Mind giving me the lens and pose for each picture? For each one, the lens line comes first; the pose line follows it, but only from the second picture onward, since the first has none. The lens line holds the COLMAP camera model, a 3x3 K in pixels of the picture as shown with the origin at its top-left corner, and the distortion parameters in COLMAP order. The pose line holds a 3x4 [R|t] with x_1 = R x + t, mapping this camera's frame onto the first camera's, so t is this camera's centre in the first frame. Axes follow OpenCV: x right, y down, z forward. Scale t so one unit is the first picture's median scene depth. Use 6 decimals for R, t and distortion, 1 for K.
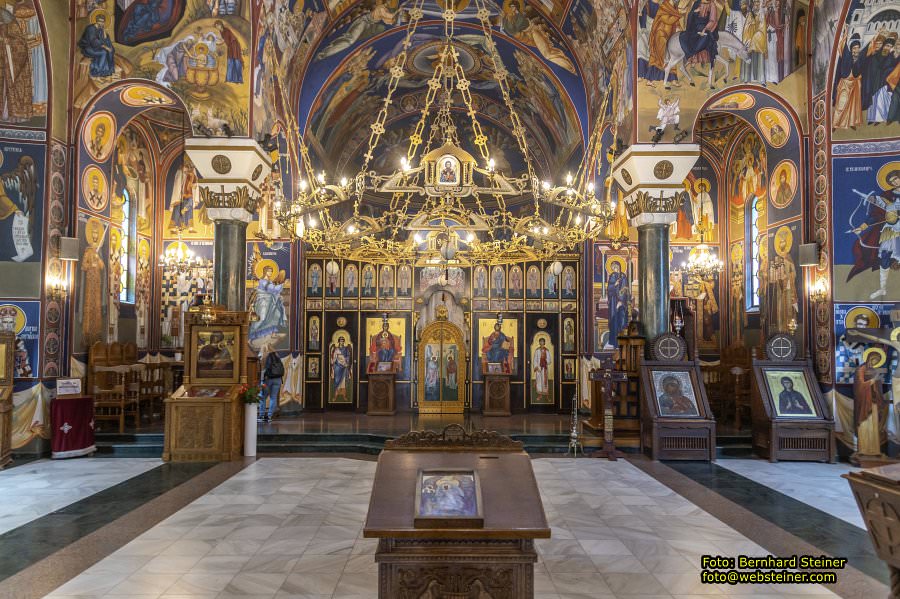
lens RADIAL K [[635.7, 0, 449.4], [0, 635.7, 314.7], [0, 0, 1]] dist [0.048079, 0.000506]
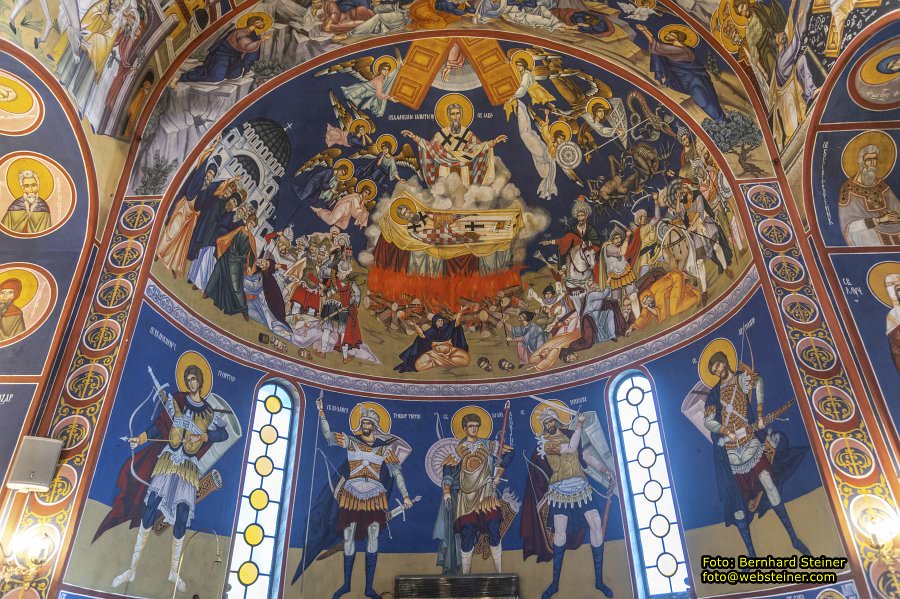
lens RADIAL K [[635.7, 0, 449.4], [0, 635.7, 314.7], [0, 0, 1]] dist [0.048079, 0.000506]
pose [[0.045346, 0.495431, 0.867463, 0.033746], [-0.036439, 0.868599, -0.494175, 0.006975], [-0.998307, -0.009201, 0.057441, 0.173977]]
